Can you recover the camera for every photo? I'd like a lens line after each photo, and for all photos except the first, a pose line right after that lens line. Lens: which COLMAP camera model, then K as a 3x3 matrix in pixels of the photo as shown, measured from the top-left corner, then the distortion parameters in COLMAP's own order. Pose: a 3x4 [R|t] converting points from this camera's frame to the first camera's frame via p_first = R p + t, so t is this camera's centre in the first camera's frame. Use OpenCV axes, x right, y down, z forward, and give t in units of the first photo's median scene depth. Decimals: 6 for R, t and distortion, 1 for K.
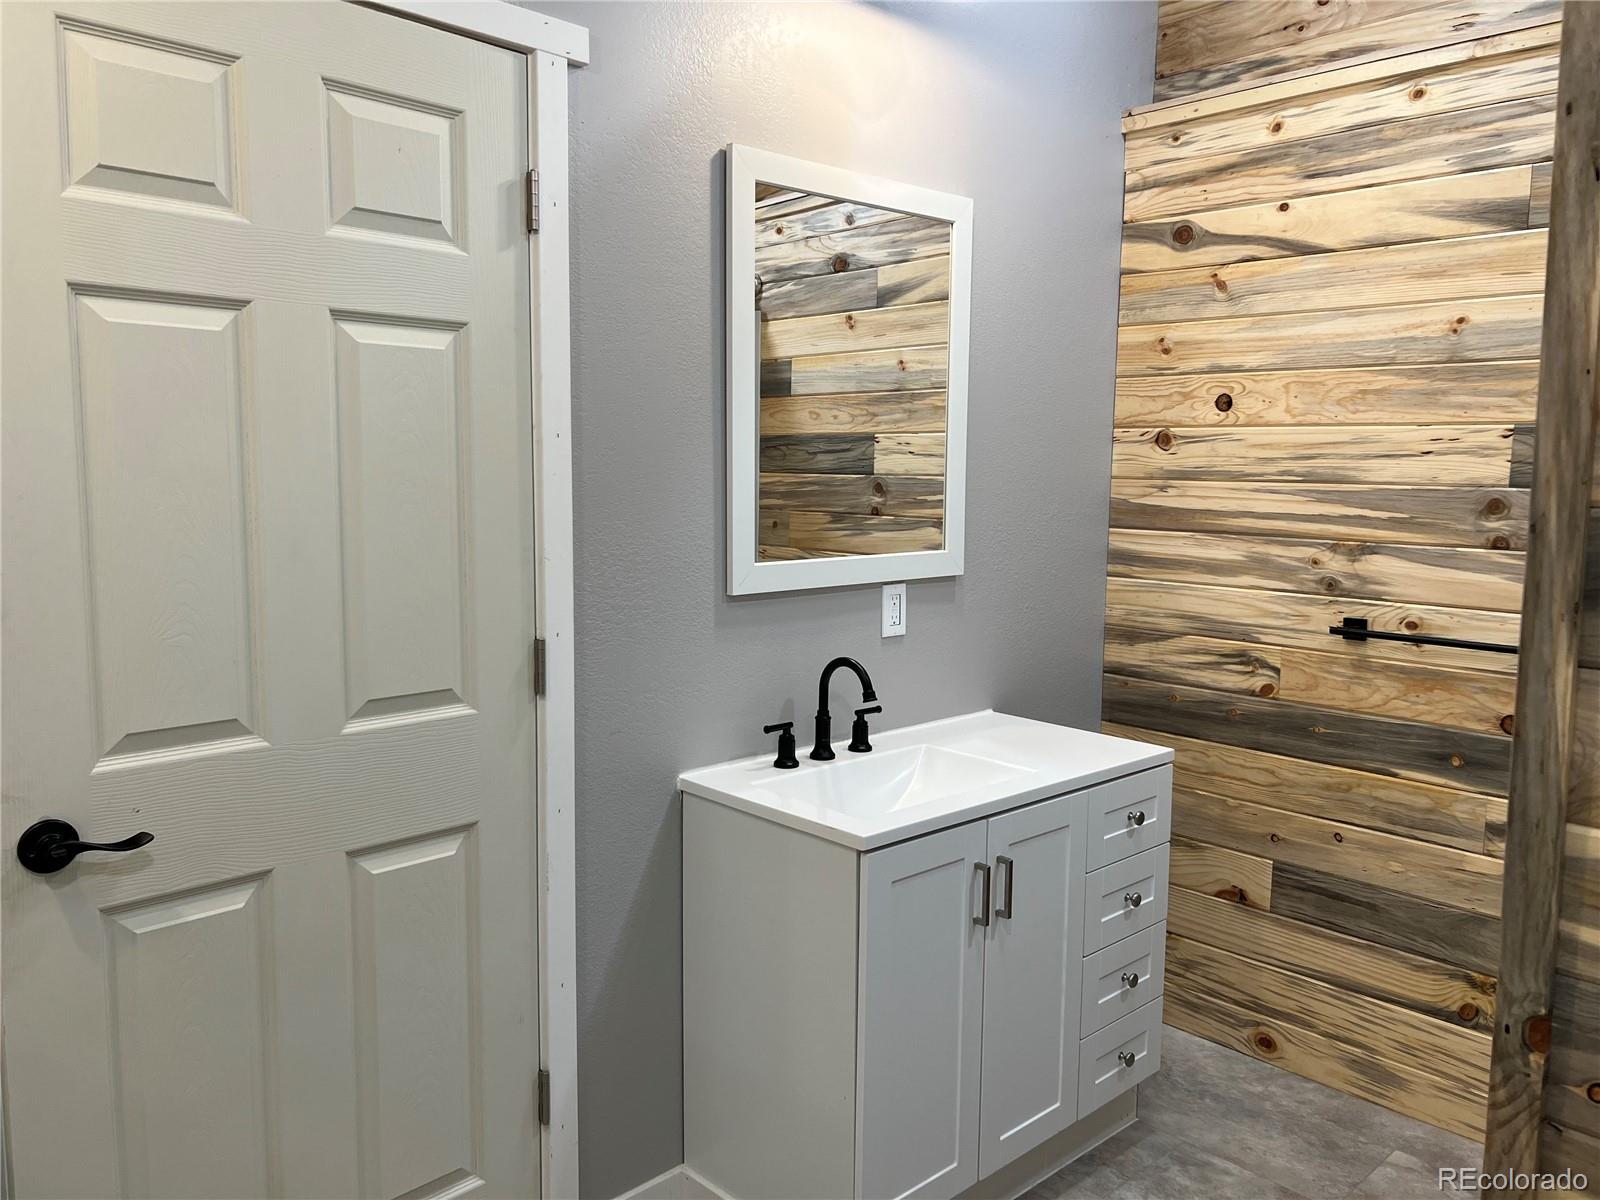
lens RADIAL K [[1207.9, 0, 804.5], [0, 1207.9, 591.3], [0, 0, 1]] dist [0.057388, -0.054813]
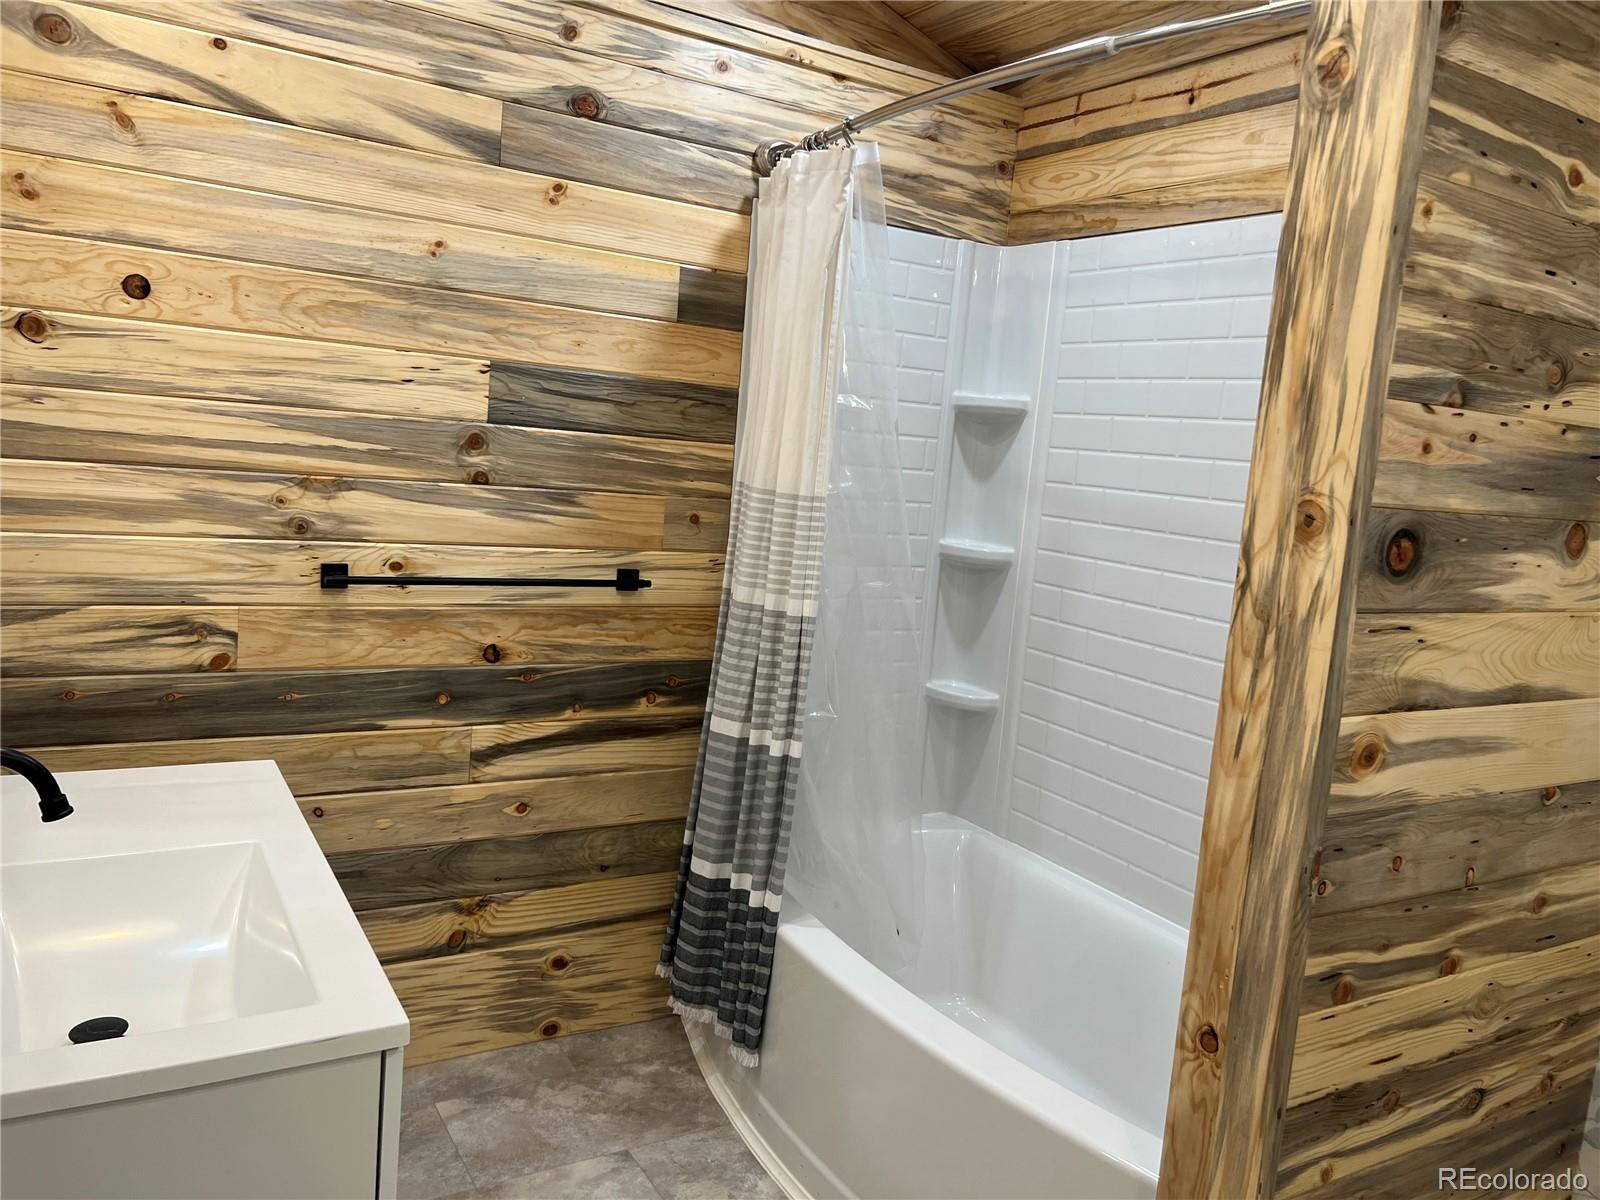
lens RADIAL K [[1207.9, 0, 804.5], [0, 1207.9, 591.3], [0, 0, 1]] dist [0.057388, -0.054813]
pose [[0.223588, -0.116849, 0.967654, -0.326242], [0.025413, 0.993149, 0.114056, -0.049771], [-0.974352, -0.000910, 0.225026, 0.473110]]
